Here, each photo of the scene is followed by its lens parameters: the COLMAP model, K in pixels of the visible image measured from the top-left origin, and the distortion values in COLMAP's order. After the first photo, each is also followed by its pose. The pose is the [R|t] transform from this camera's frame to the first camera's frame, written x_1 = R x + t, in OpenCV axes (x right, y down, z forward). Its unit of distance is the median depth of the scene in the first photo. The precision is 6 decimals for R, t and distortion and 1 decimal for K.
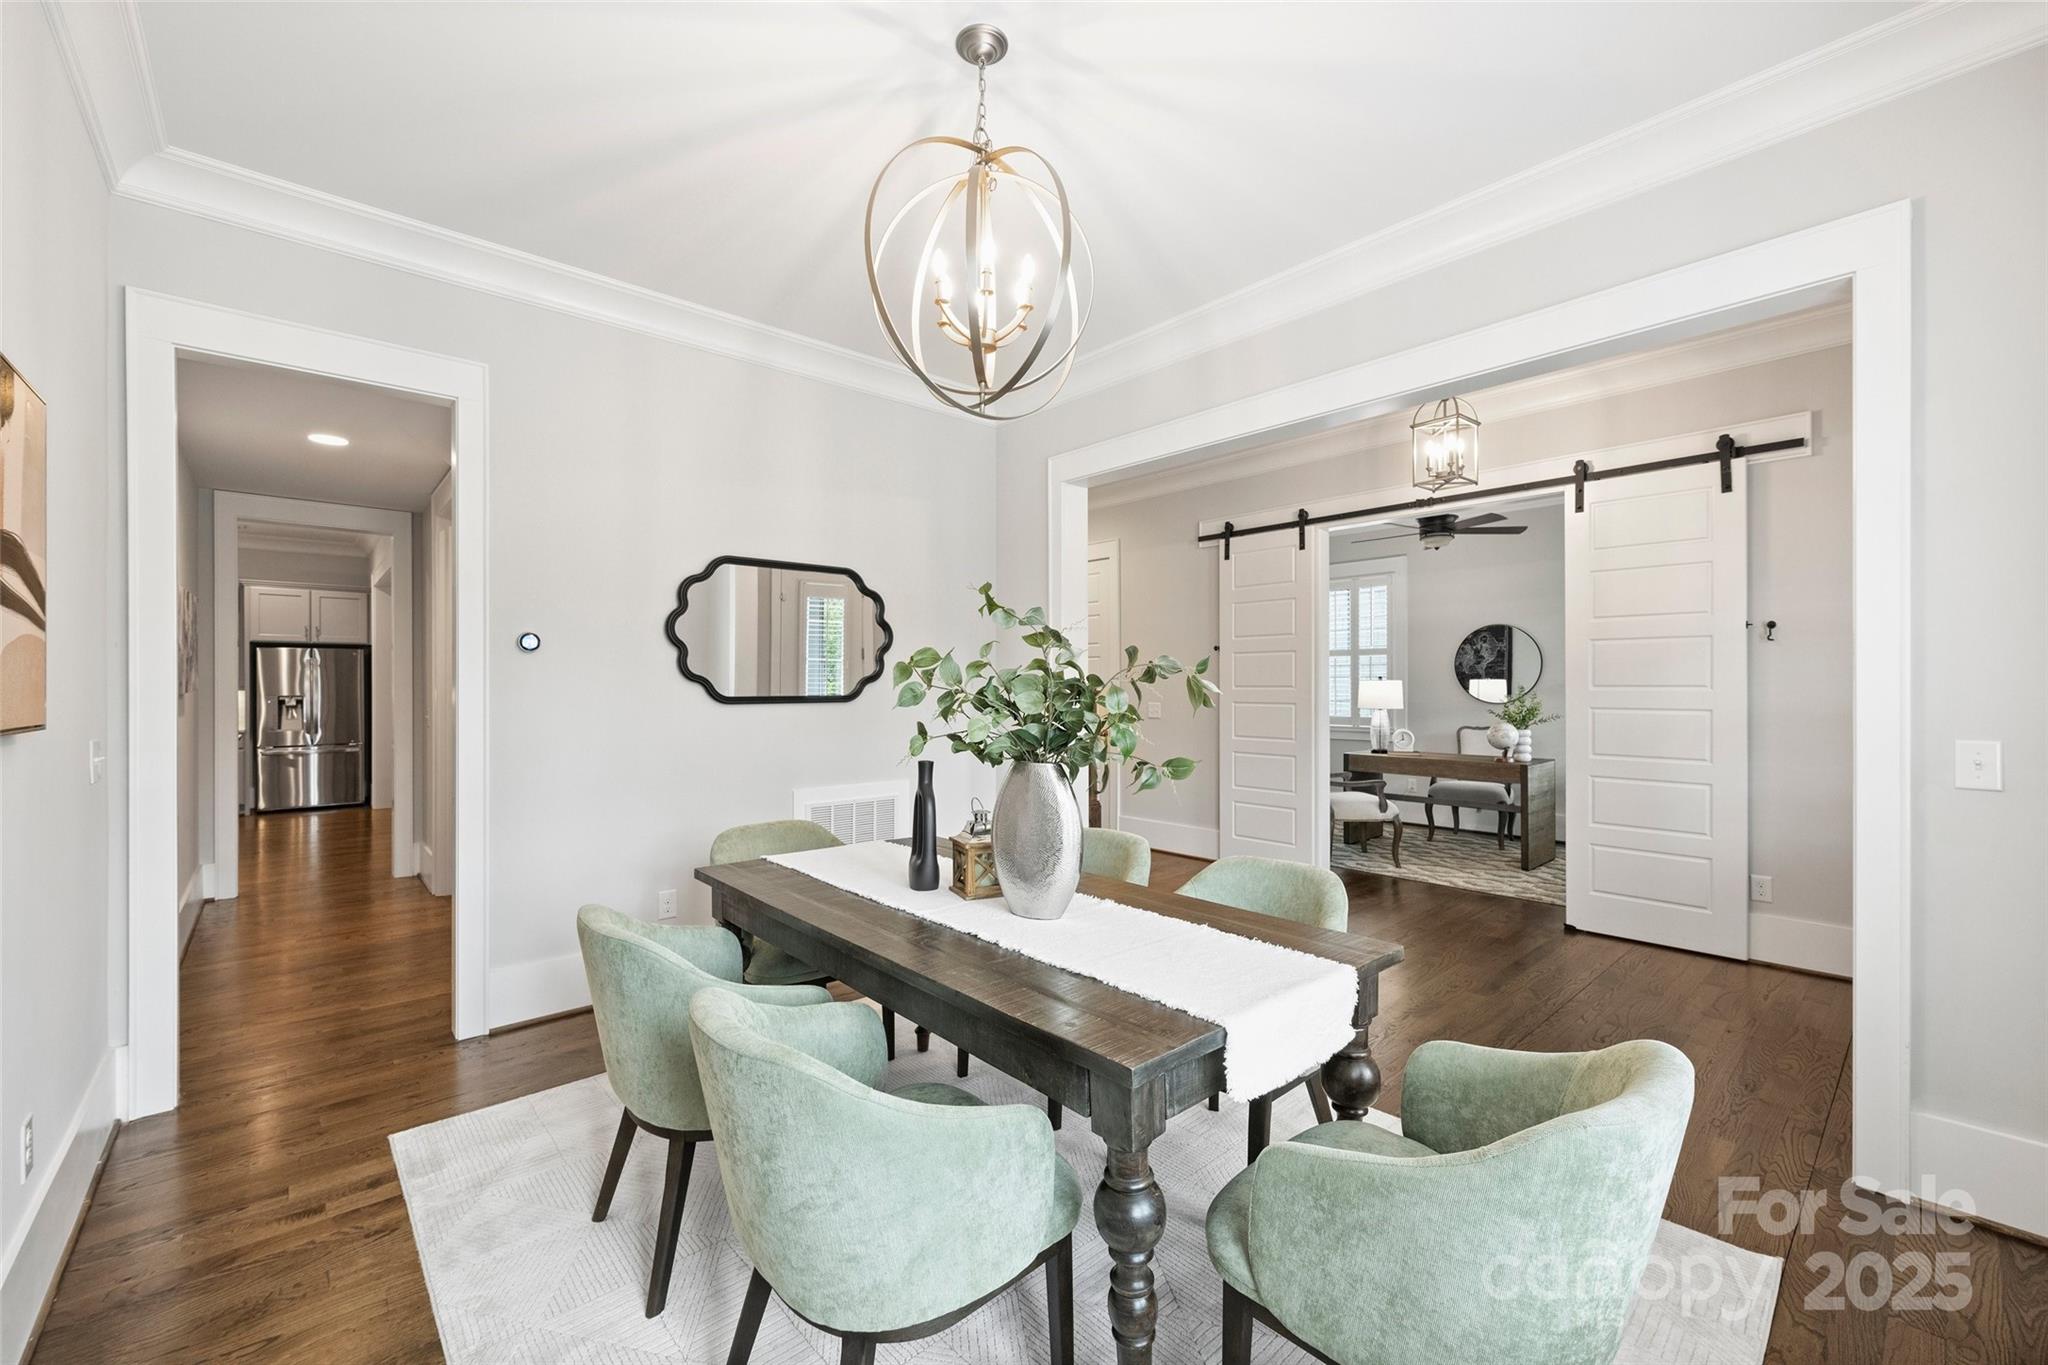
lens RADIAL K [[829.2, 0, 1025.7], [0, 829.2, 685.8], [0, 0, 1]] dist [-0.000543, 0.000247]
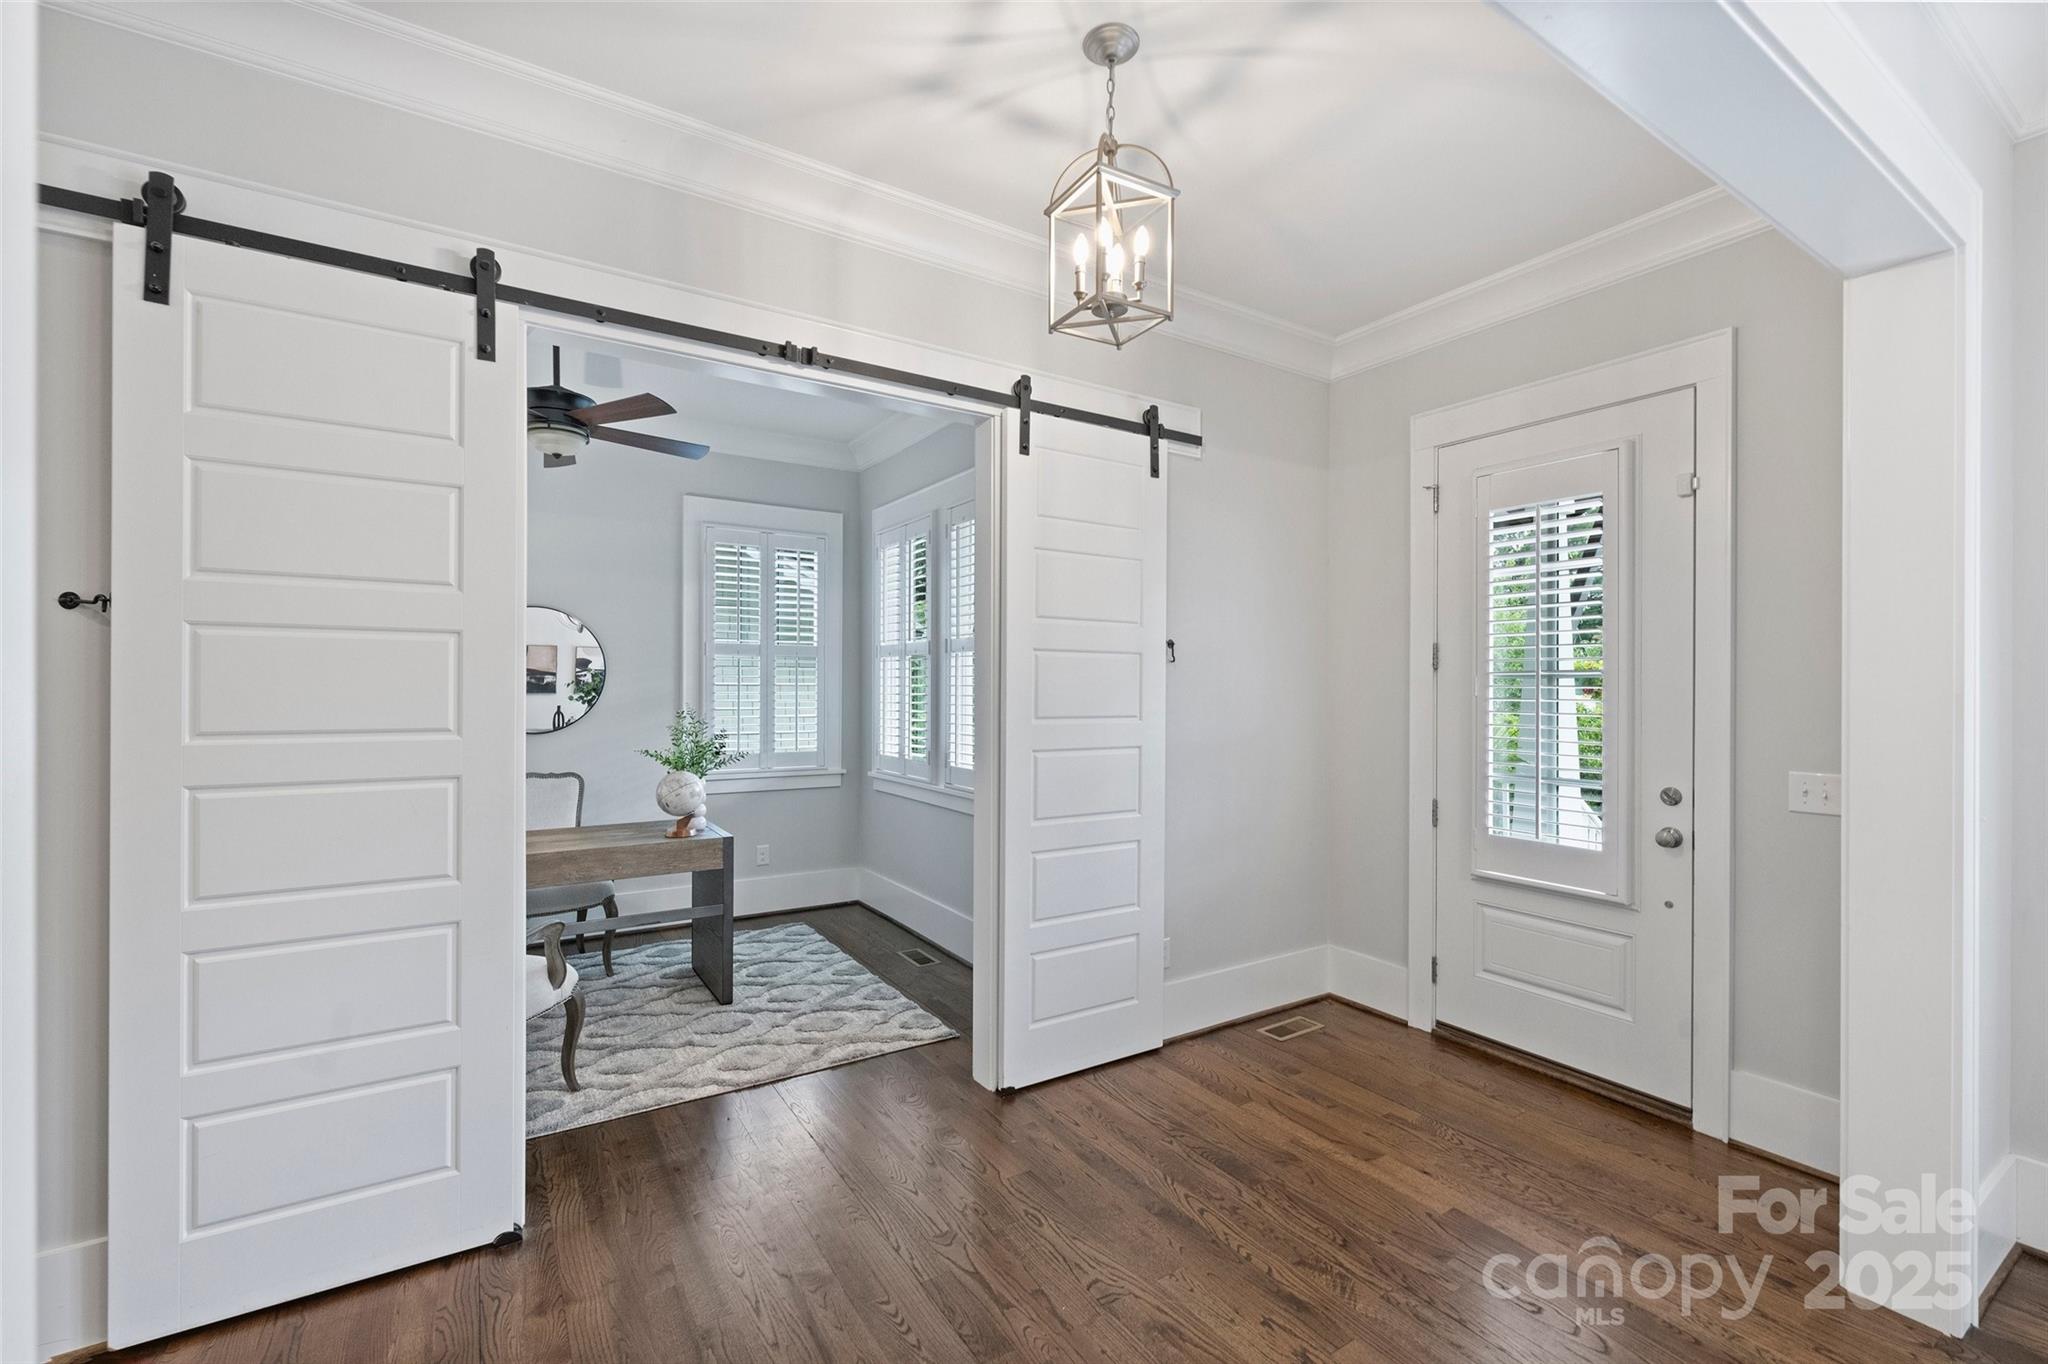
lens RADIAL K [[857.1, 0, 1012.9], [0, 857.1, 686.3], [0, 0, 1]] dist [-0.002004, -0.000279]
pose [[0.170764, 0.001594, 0.985311, -0.003989], [-0.005854, 0.999983, -0.000603, -0.026844], [-0.985295, -0.005665, 0.170770, 0.967995]]
